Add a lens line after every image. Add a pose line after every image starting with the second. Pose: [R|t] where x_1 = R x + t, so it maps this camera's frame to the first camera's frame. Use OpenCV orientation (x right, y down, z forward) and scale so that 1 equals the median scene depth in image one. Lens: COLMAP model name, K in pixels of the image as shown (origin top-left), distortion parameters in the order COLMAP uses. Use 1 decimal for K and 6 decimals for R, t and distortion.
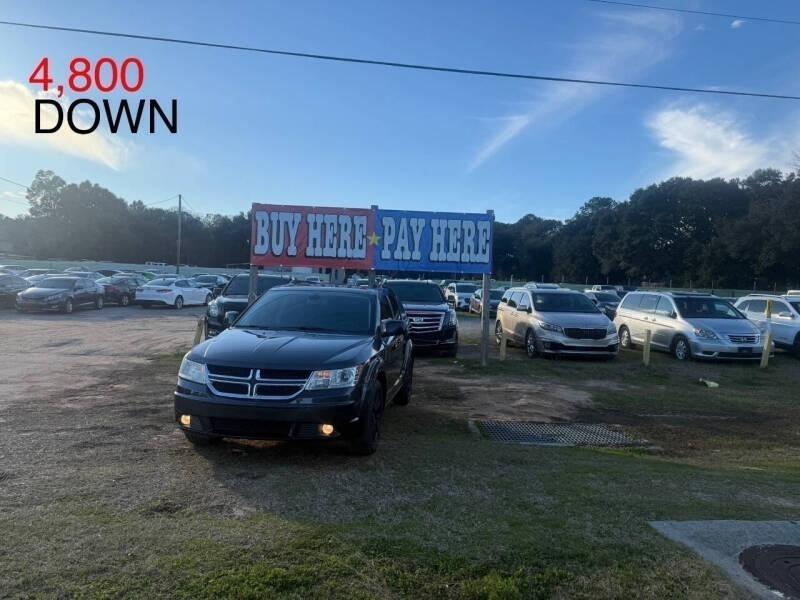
lens RADIAL K [[549.3, 0, 402.6], [0, 549.3, 289.0], [0, 0, 1]] dist [0.034379, -0.053868]
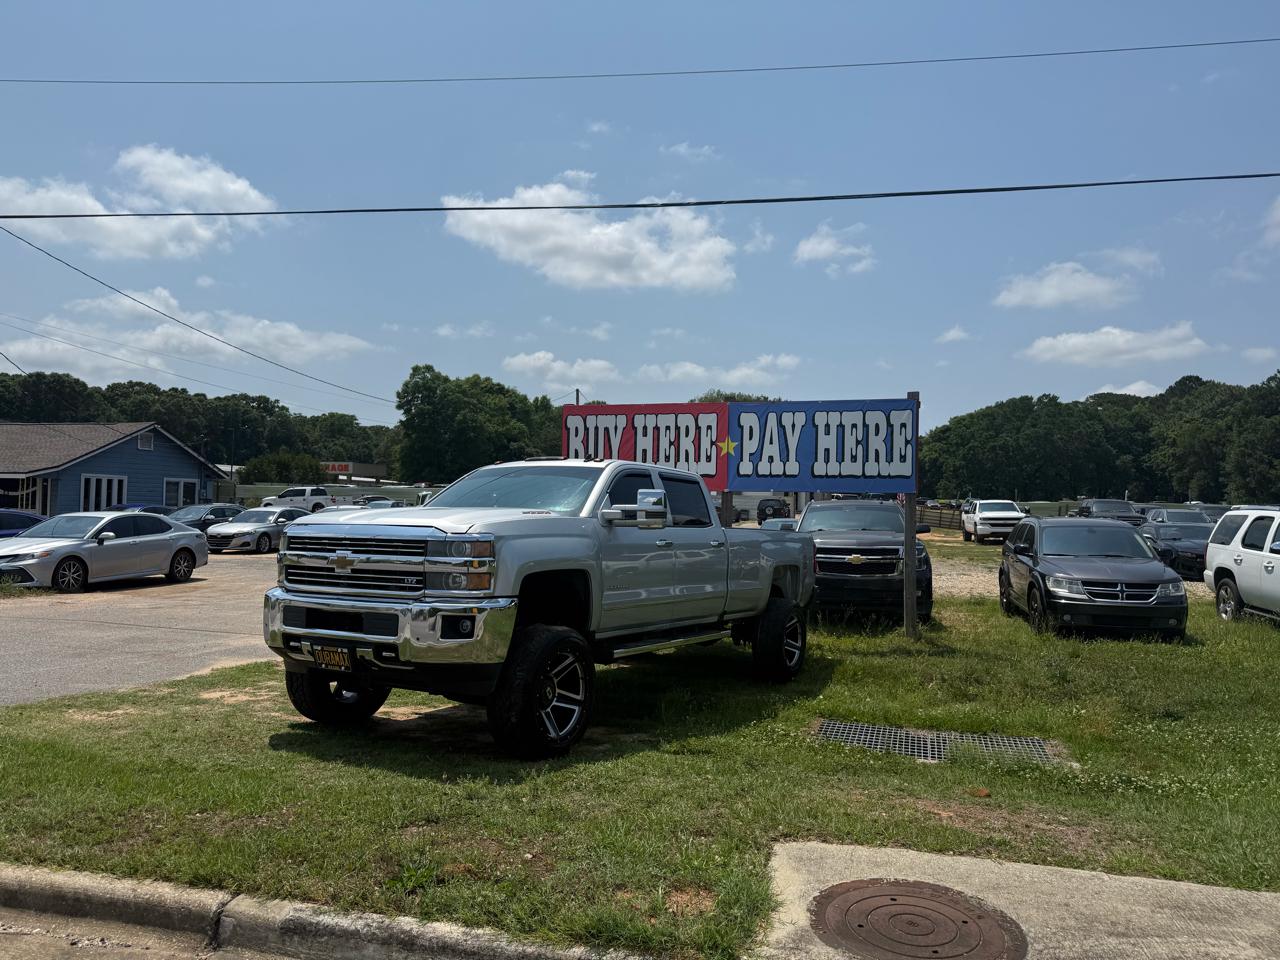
lens RADIAL K [[879.0, 0, 627.5], [0, 879.0, 486.9], [0, 0, 1]] dist [0.034379, -0.053868]
pose [[0.936780, -0.027573, -0.348831, 0.205958], [0.013841, 0.999030, -0.041798, 0.001996], [0.349645, 0.034328, 0.936253, -0.051967]]
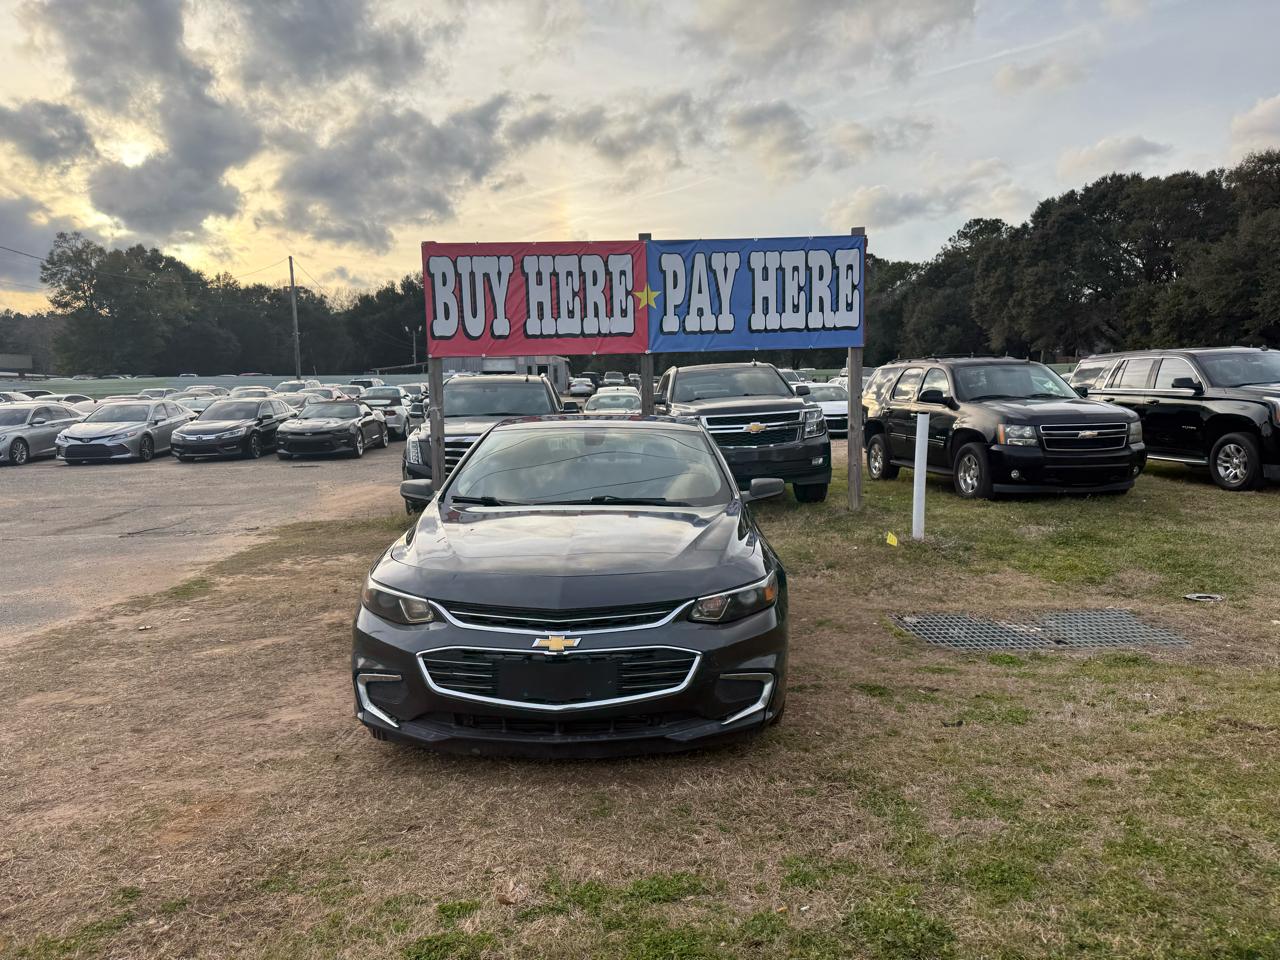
lens RADIAL K [[879.0, 0, 638.6], [0, 879.0, 501.4], [0, 0, 1]] dist [0.034379, -0.053868]
pose [[0.997944, -0.056289, -0.030660, -0.045182], [0.059589, 0.990954, 0.120243, 0.005320], [0.023614, -0.121823, 0.992271, 0.102697]]
